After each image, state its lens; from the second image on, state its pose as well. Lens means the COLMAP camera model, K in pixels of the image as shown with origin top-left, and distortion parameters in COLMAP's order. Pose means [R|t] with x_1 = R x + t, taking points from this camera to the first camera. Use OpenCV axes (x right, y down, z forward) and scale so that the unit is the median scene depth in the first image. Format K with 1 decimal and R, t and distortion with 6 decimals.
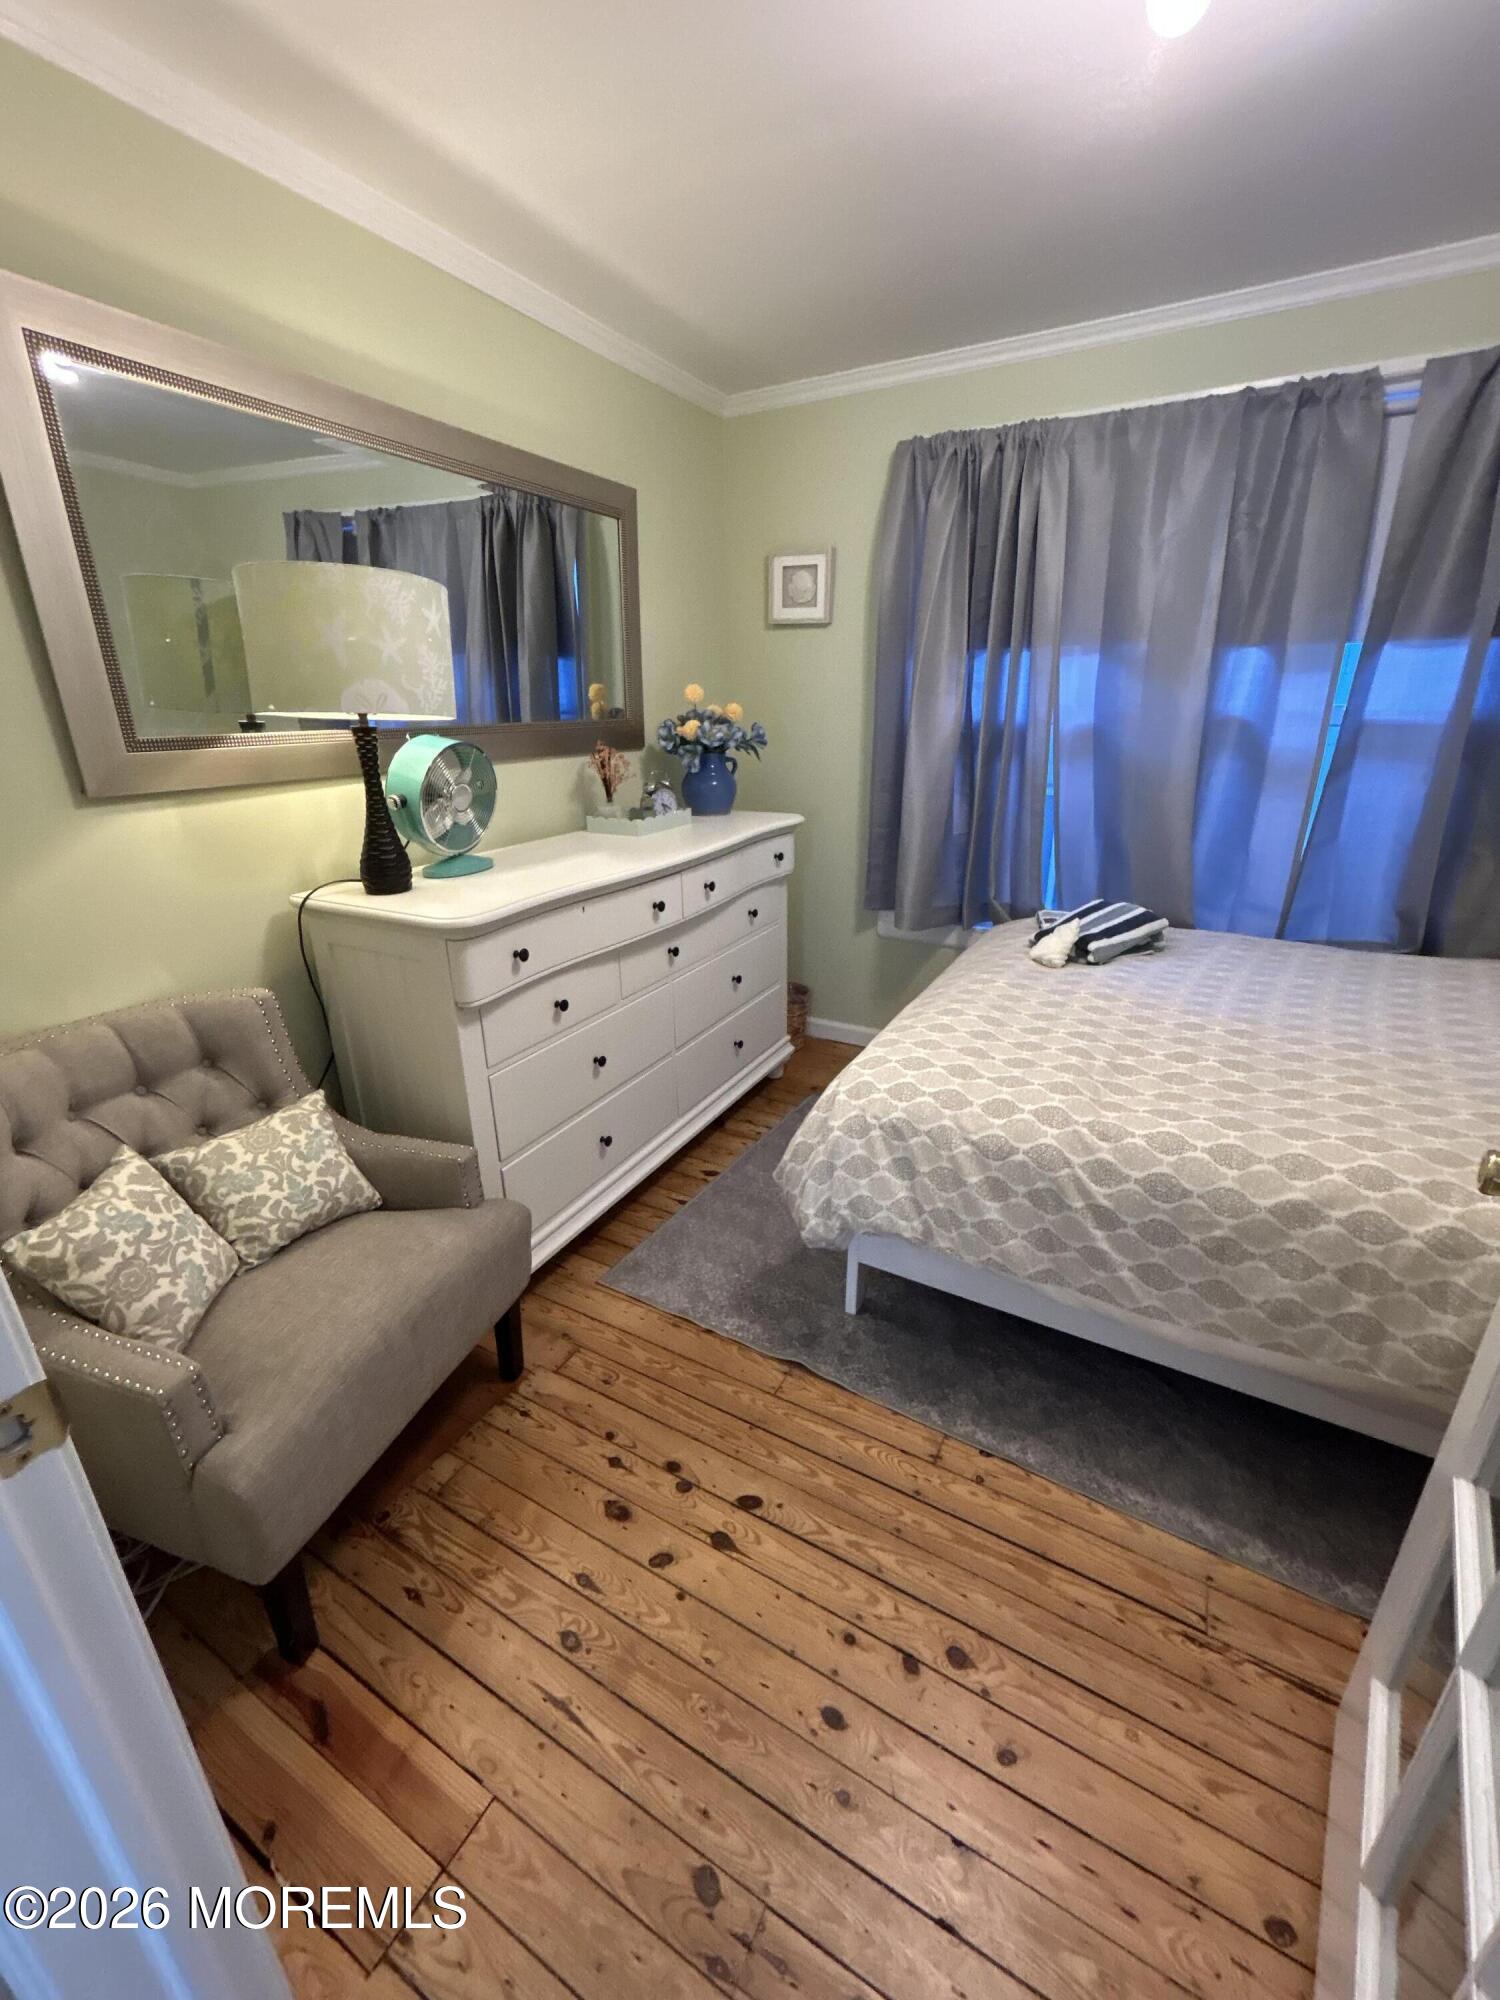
lens RADIAL K [[809.5, 0, 752.8], [0, 809.5, 995.0], [0, 0, 1]] dist [0.000539, 0.000198]
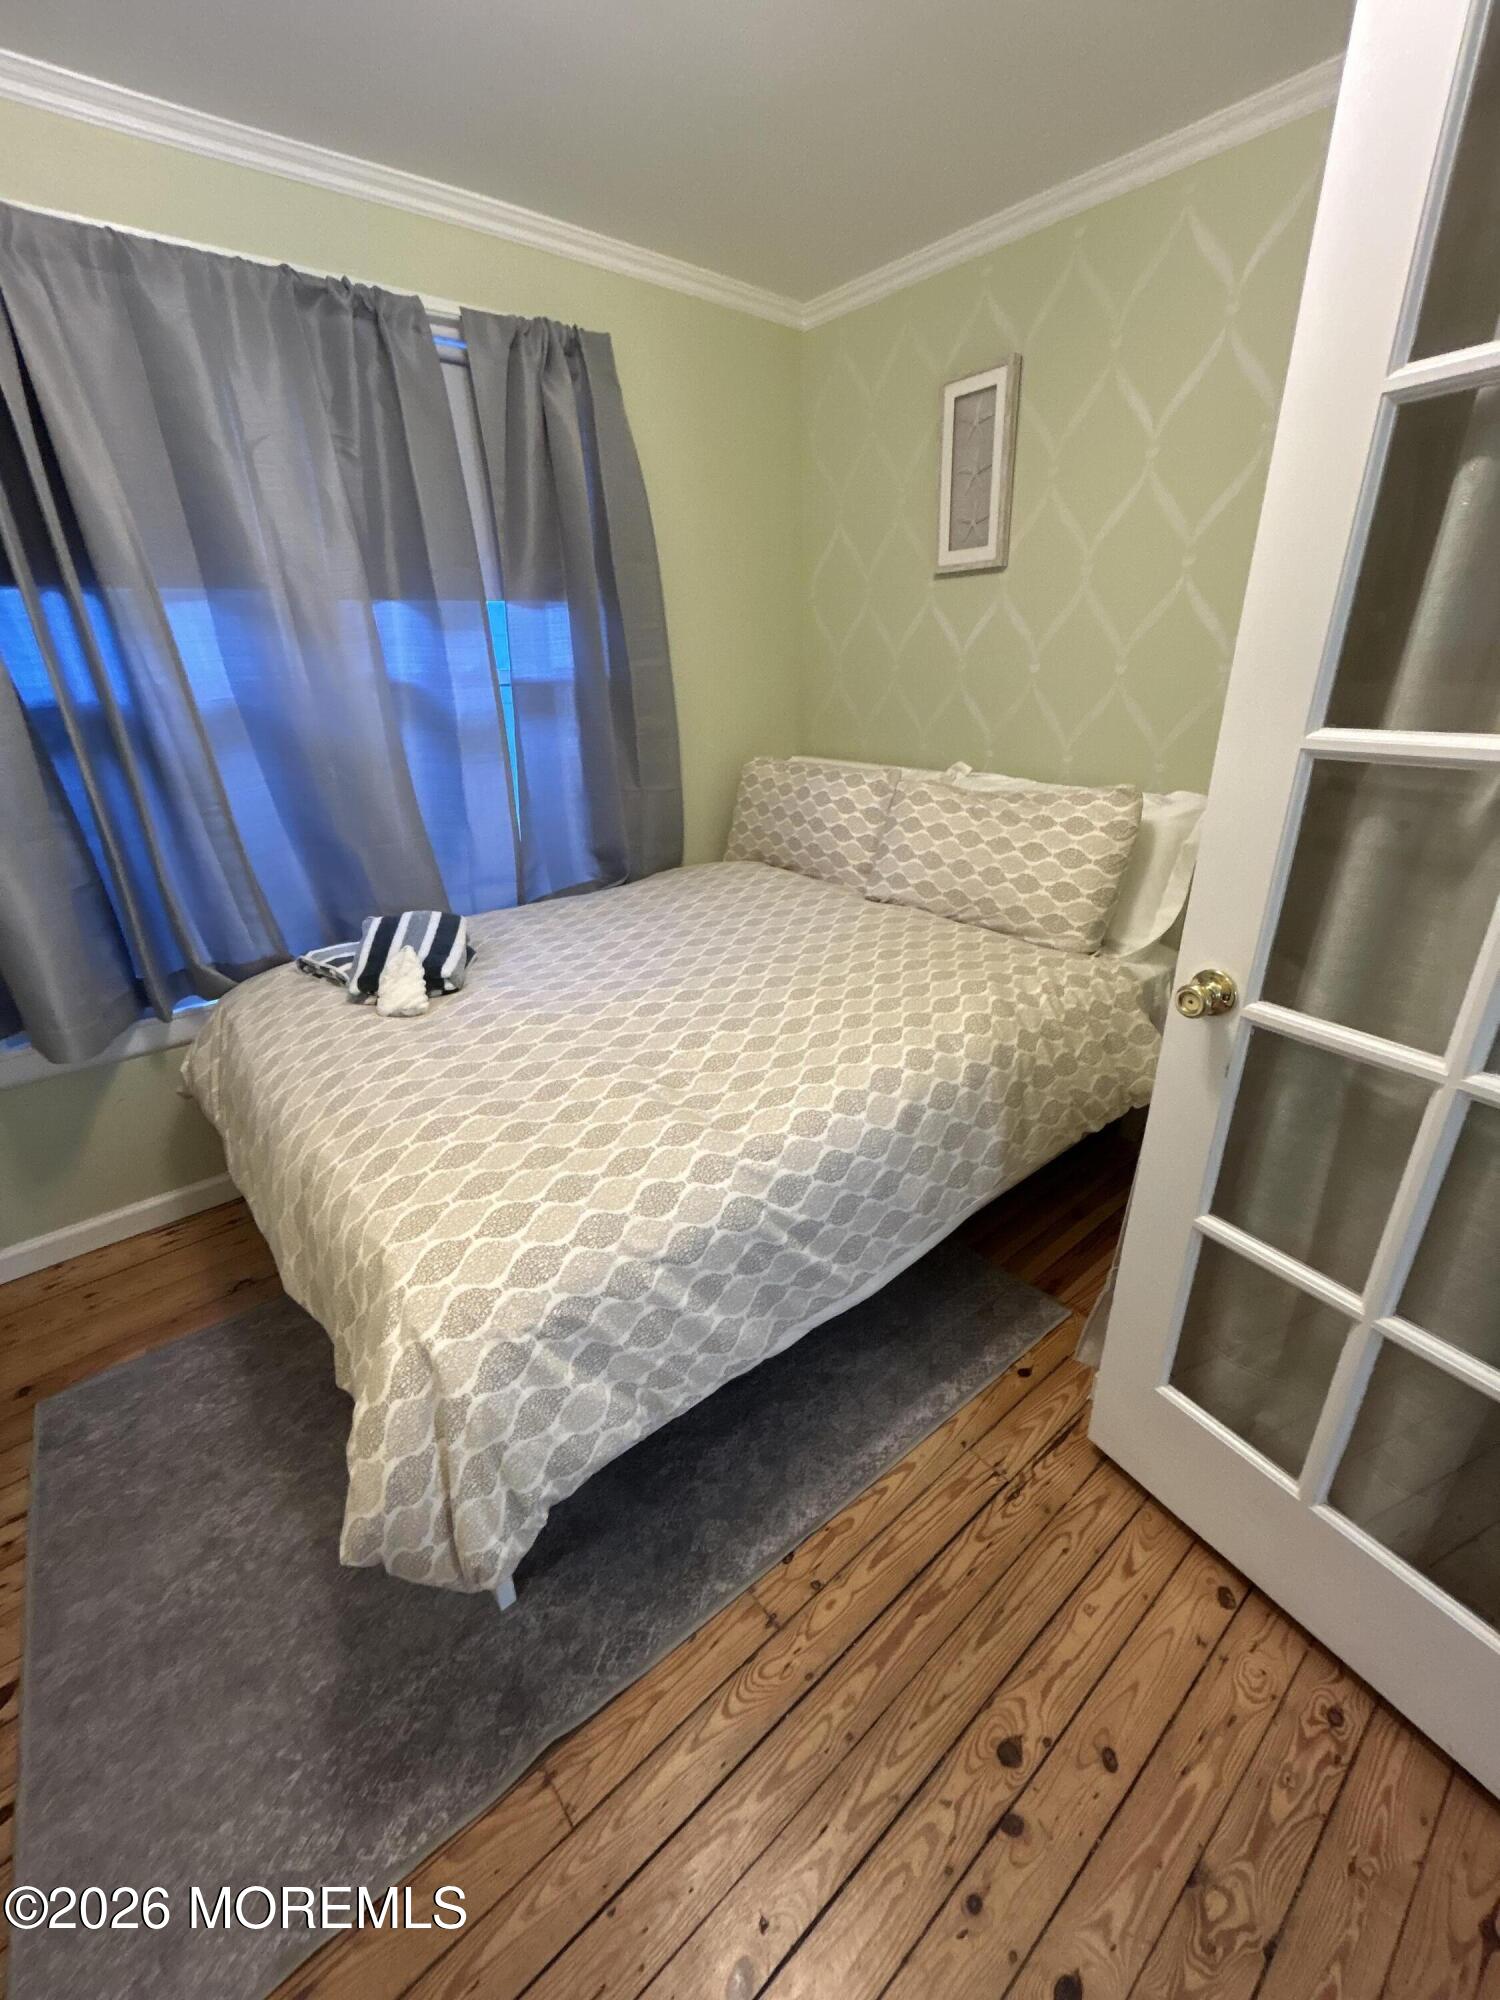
lens RADIAL K [[809.5, 0, 752.8], [0, 809.5, 995.0], [0, 0, 1]] dist [0.000539, 0.000198]
pose [[0.361963, -0.364649, 0.857912, -0.230877], [0.343956, 0.907622, 0.240659, -0.176611], [-0.866416, 0.207975, 0.453949, 0.521783]]
